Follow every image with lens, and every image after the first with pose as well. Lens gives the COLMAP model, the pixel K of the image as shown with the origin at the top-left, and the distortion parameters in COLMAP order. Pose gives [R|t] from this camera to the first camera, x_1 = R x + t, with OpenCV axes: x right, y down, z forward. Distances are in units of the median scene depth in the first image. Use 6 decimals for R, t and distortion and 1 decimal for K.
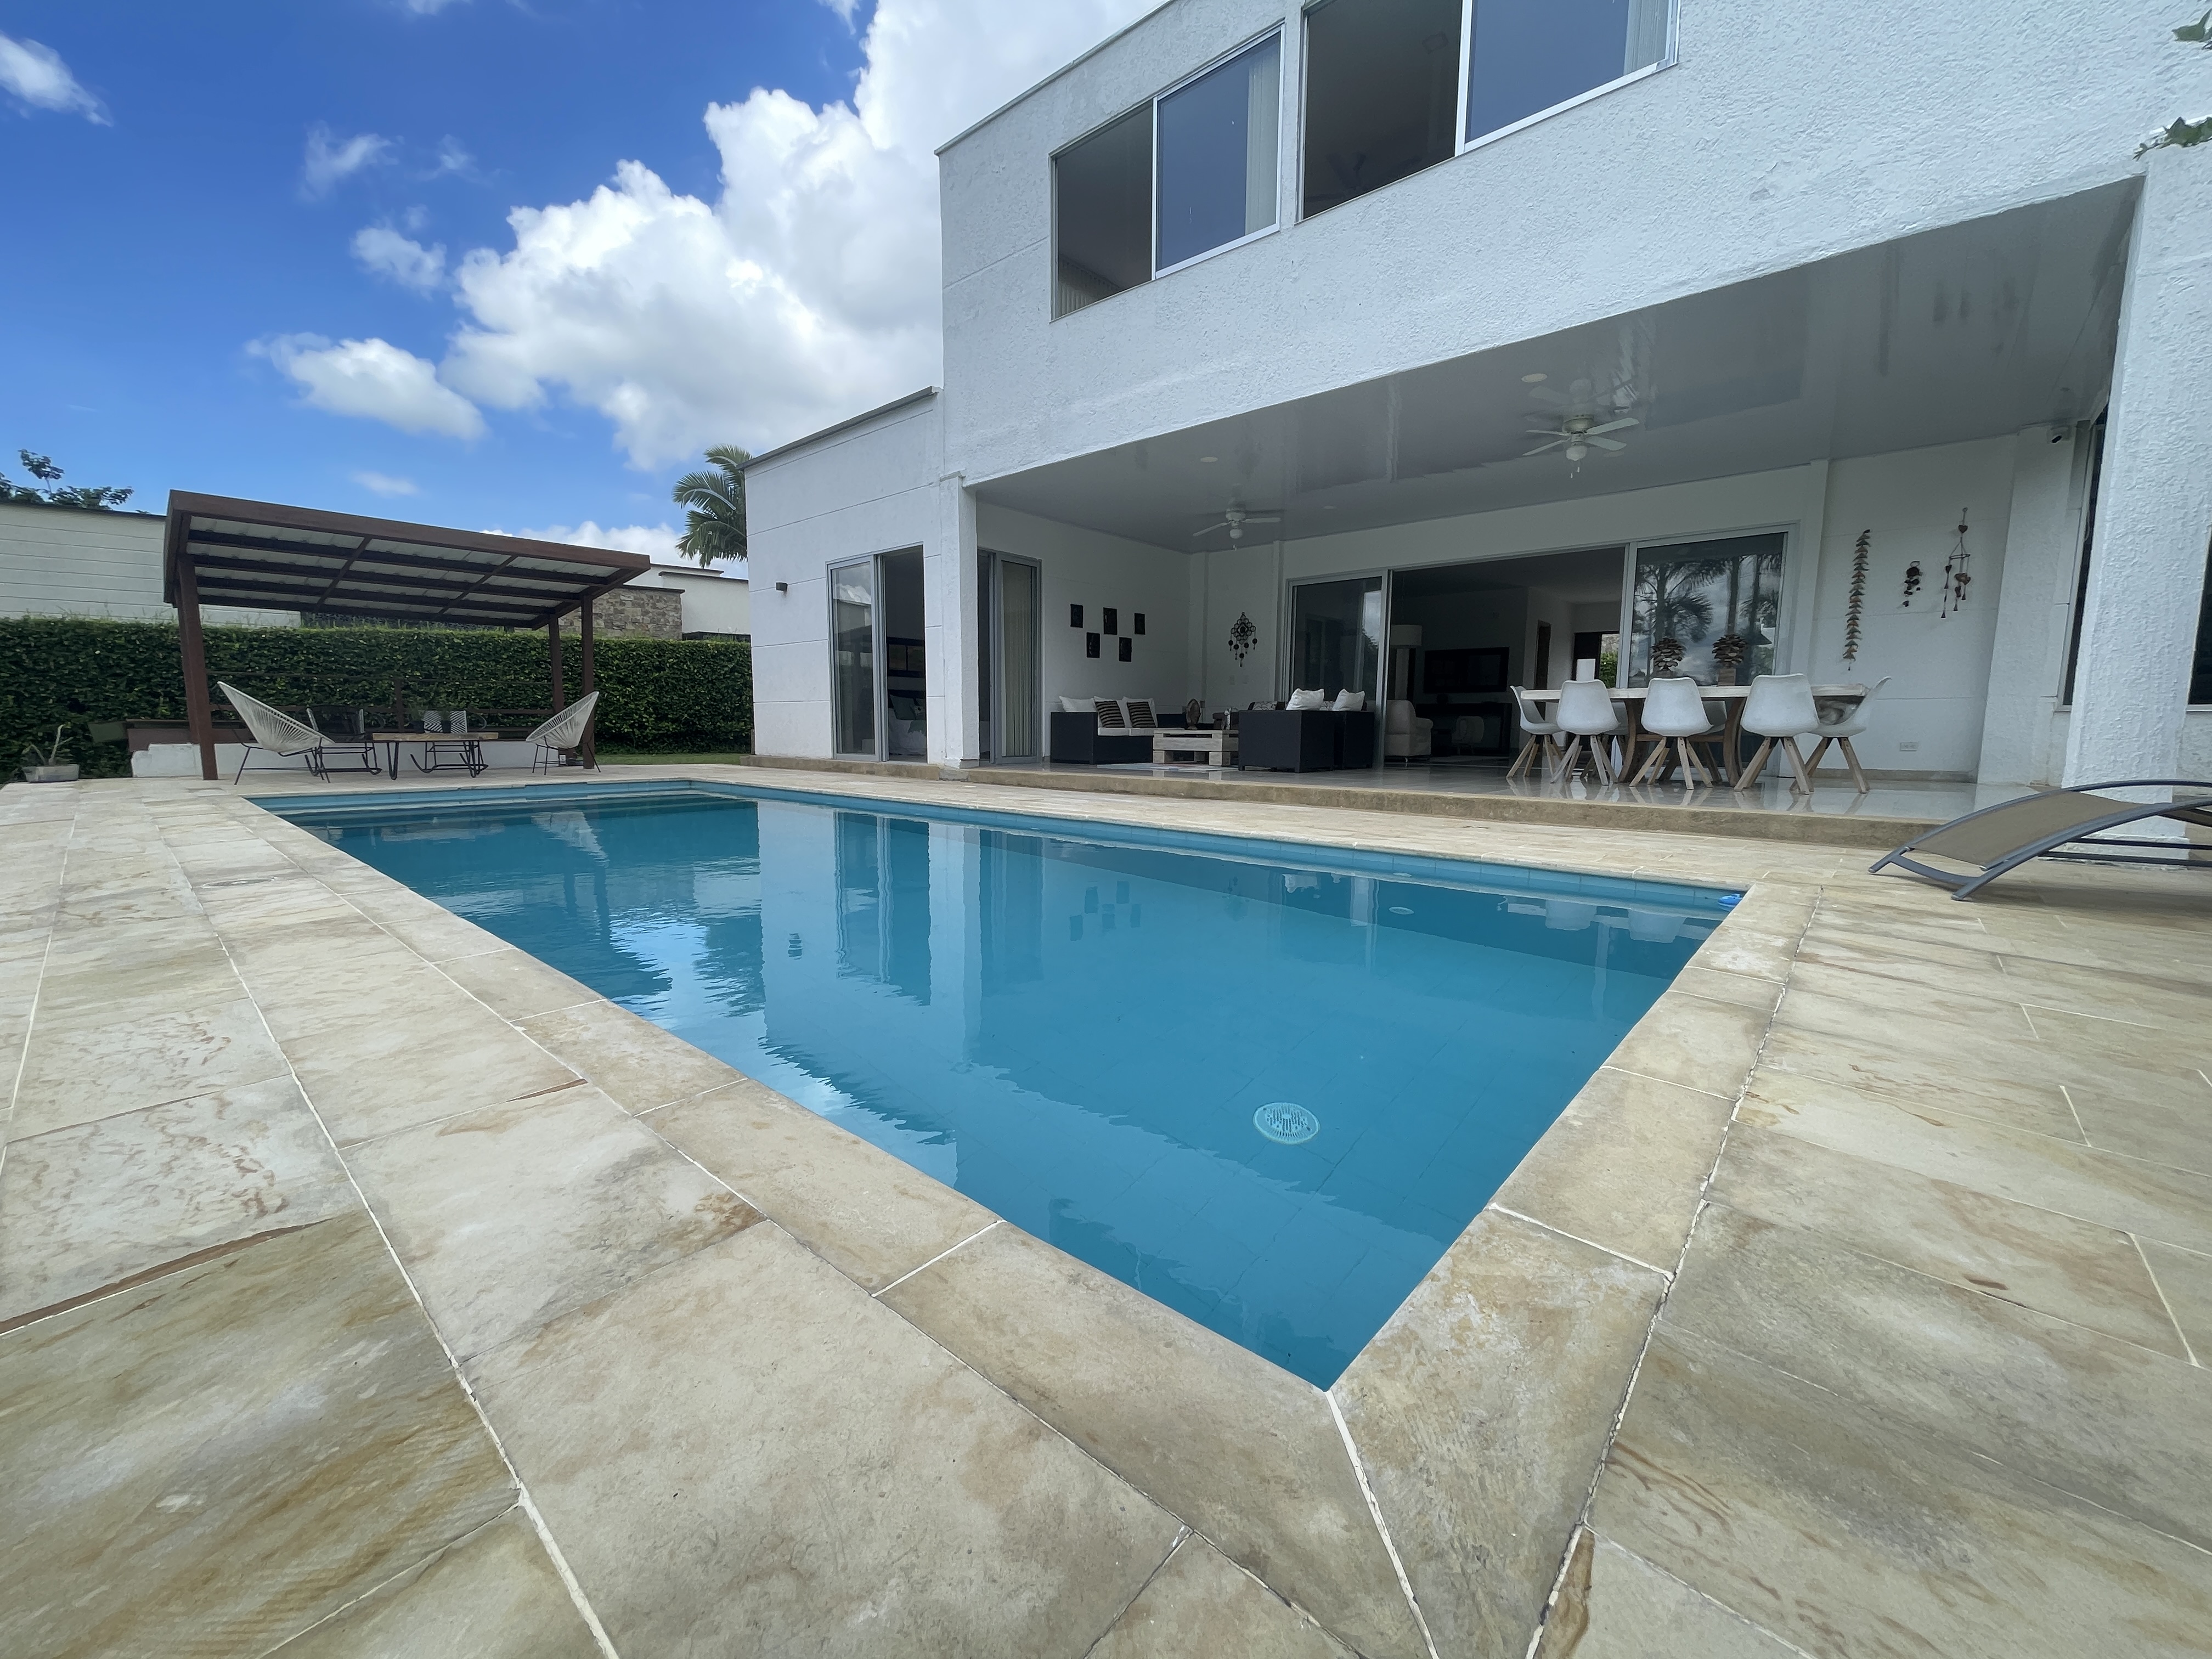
lens RADIAL K [[886.2, 0, 1100.5], [0, 886.2, 831.2], [0, 0, 1]] dist [0.017190, -0.008793]
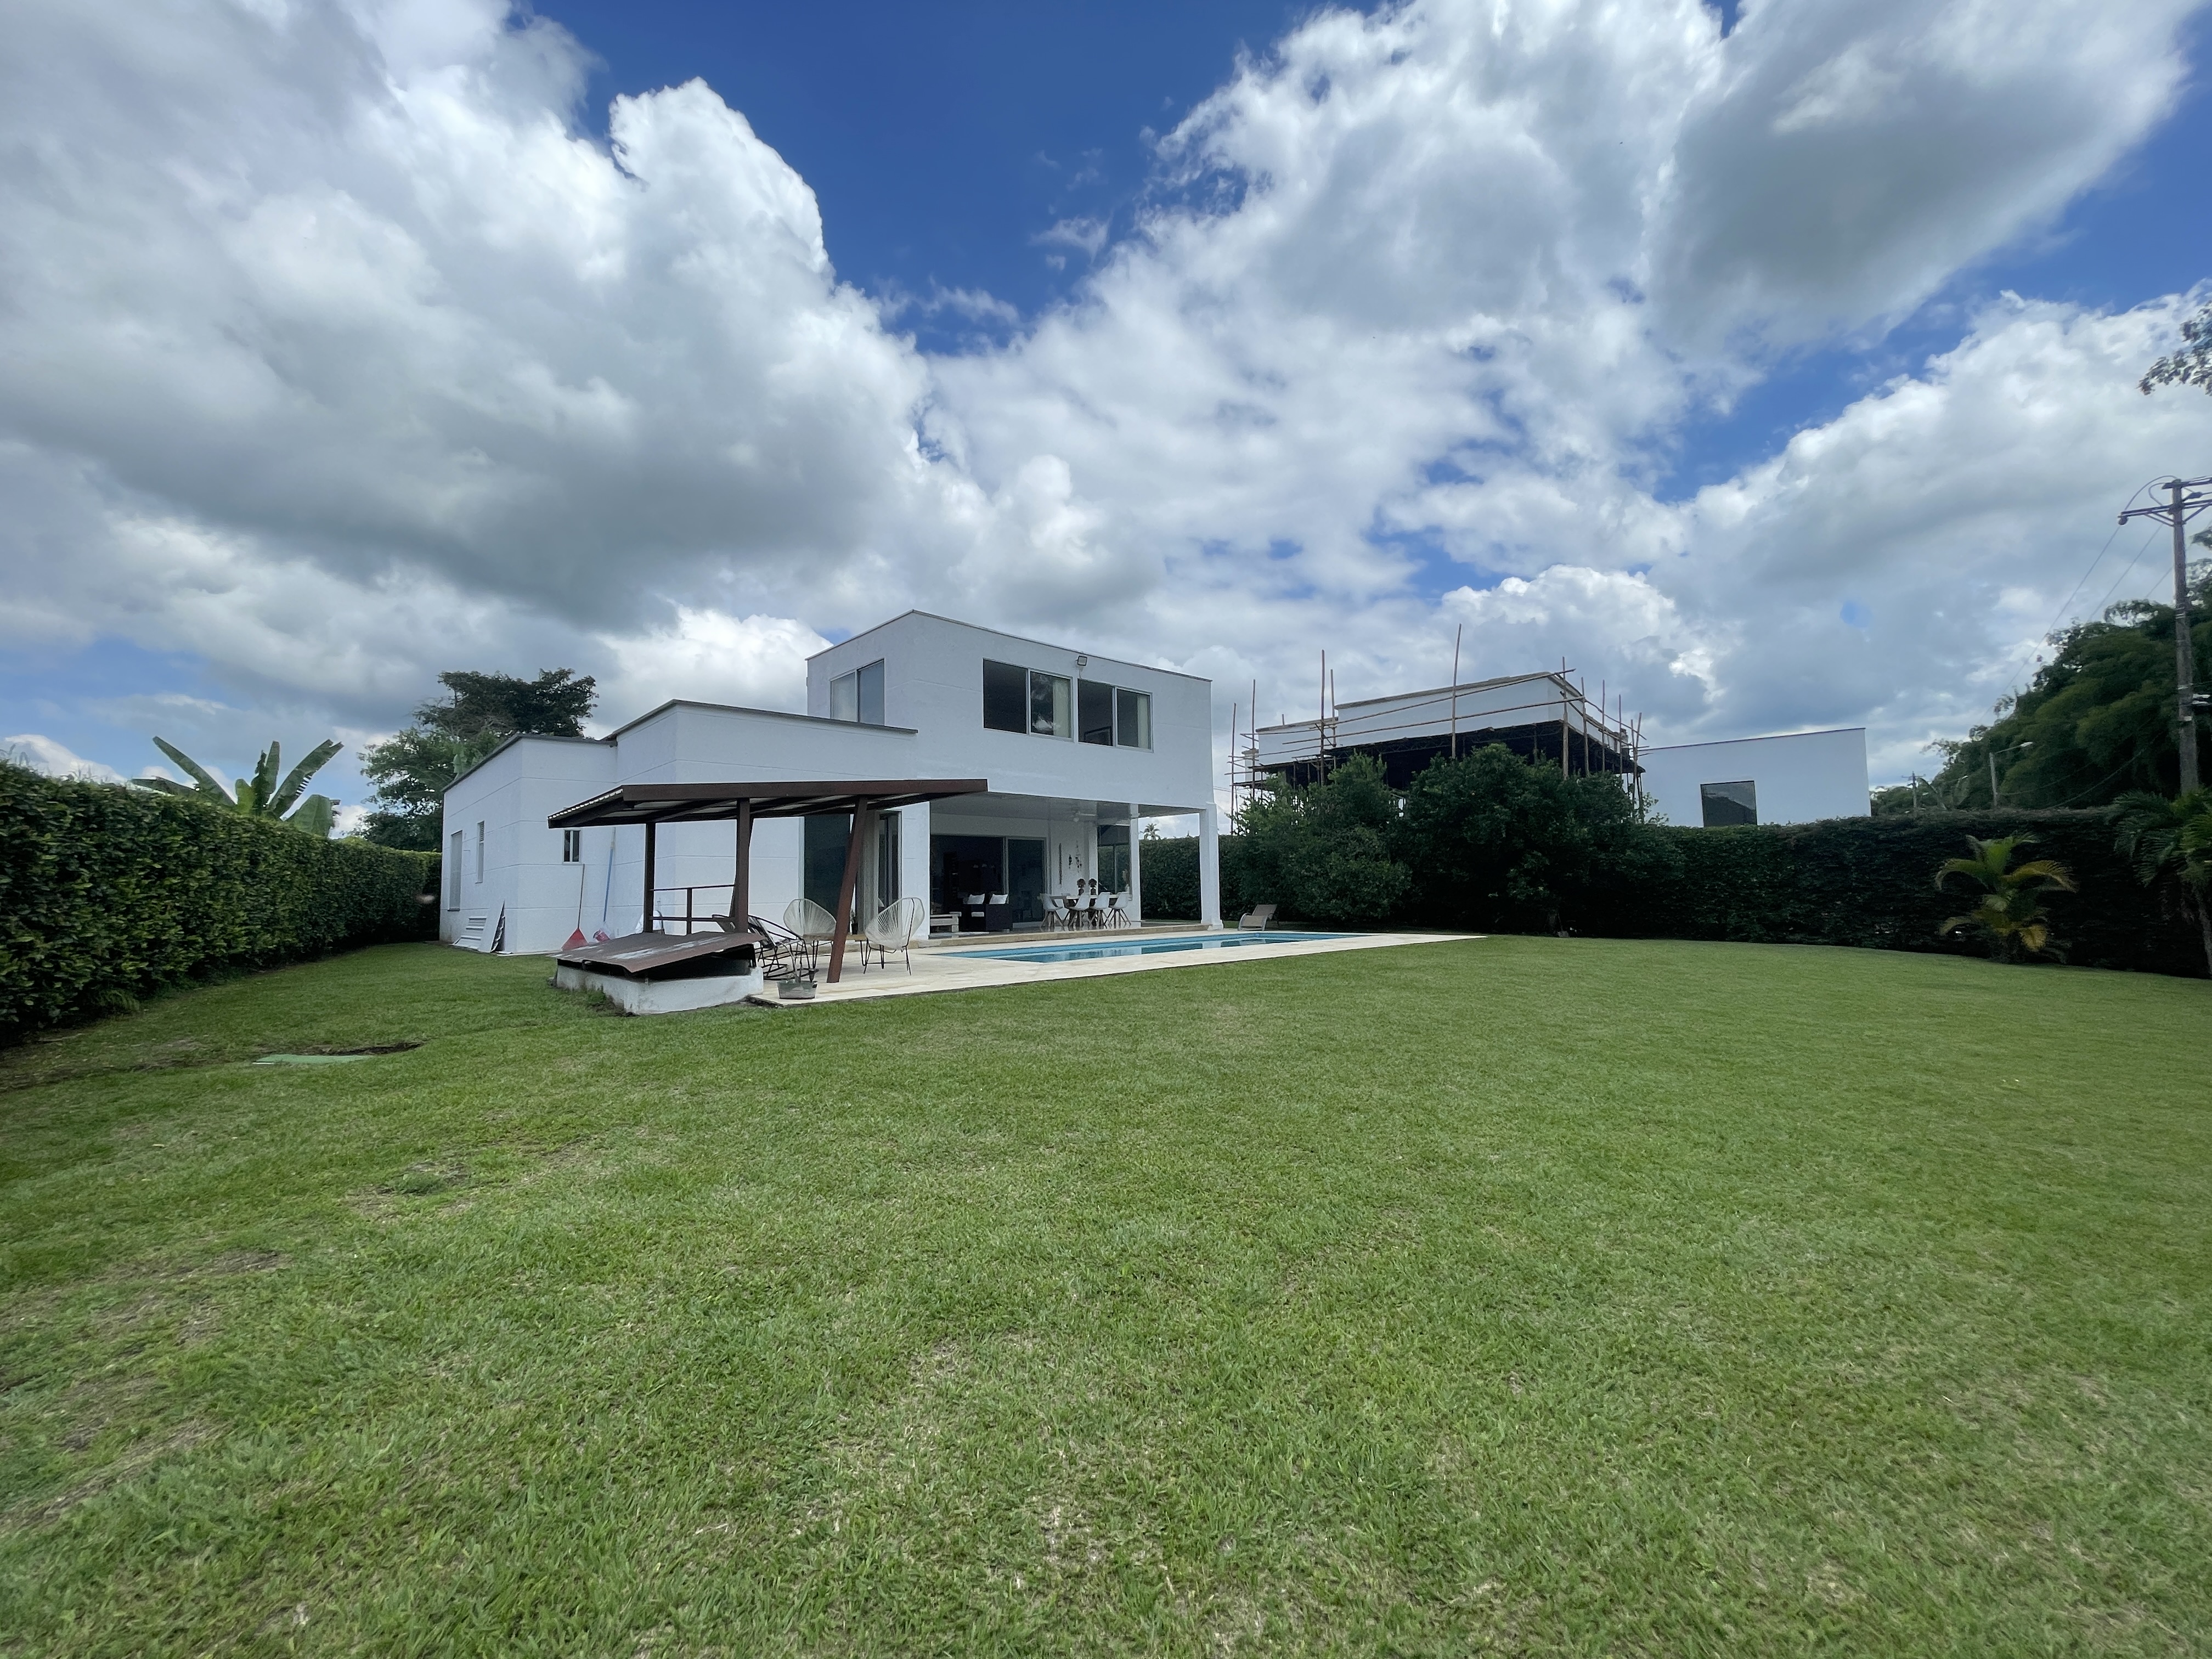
lens RADIAL K [[886.2, 0, 1105.2], [0, 886.2, 832.0], [0, 0, 1]] dist [-0.001742, -0.000163]
pose [[0.110857, 0.056027, 0.992256, -1.652163], [0.126022, 0.989558, -0.069954, -0.105347], [-0.985814, 0.132801, 0.102639, 0.398013]]
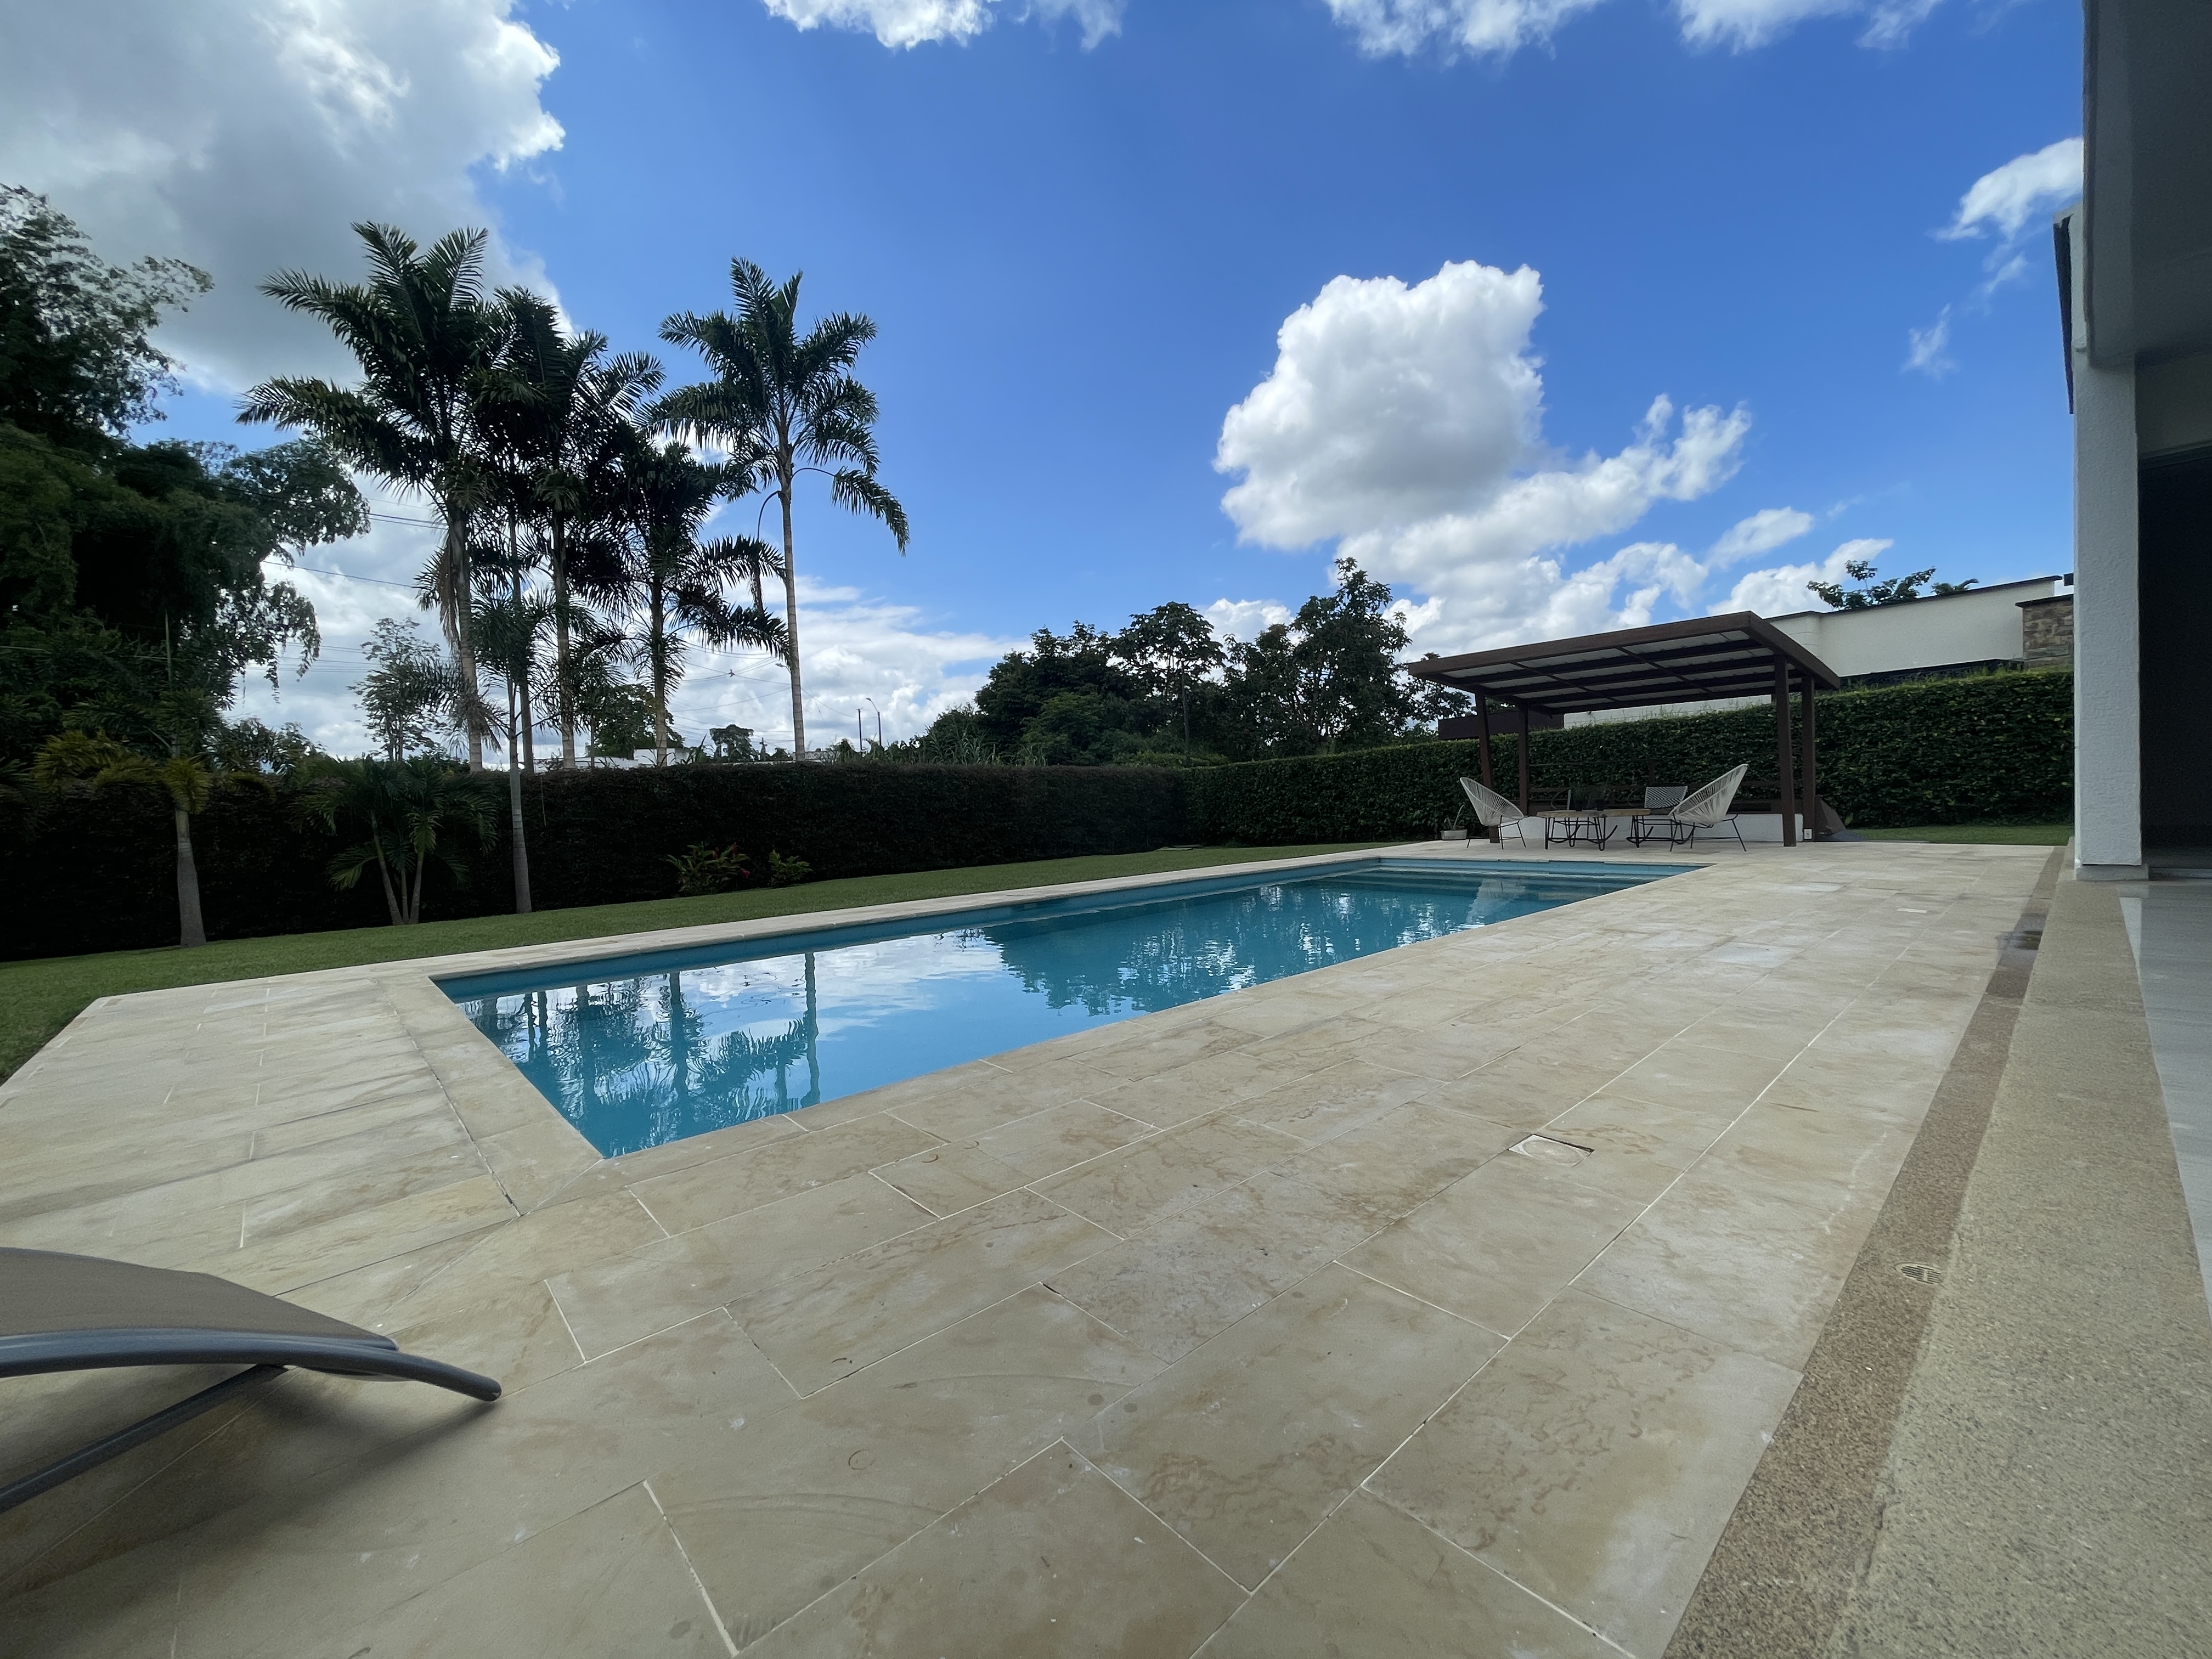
lens RADIAL K [[886.2, 0, 1100.5], [0, 886.2, 831.2], [0, 0, 1]] dist [0.017190, -0.008793]
pose [[-0.114070, 0.030721, -0.992998, 0.394897], [-0.082254, 0.995798, 0.040257, -0.066796], [0.990062, 0.086270, -0.111063, 0.431664]]
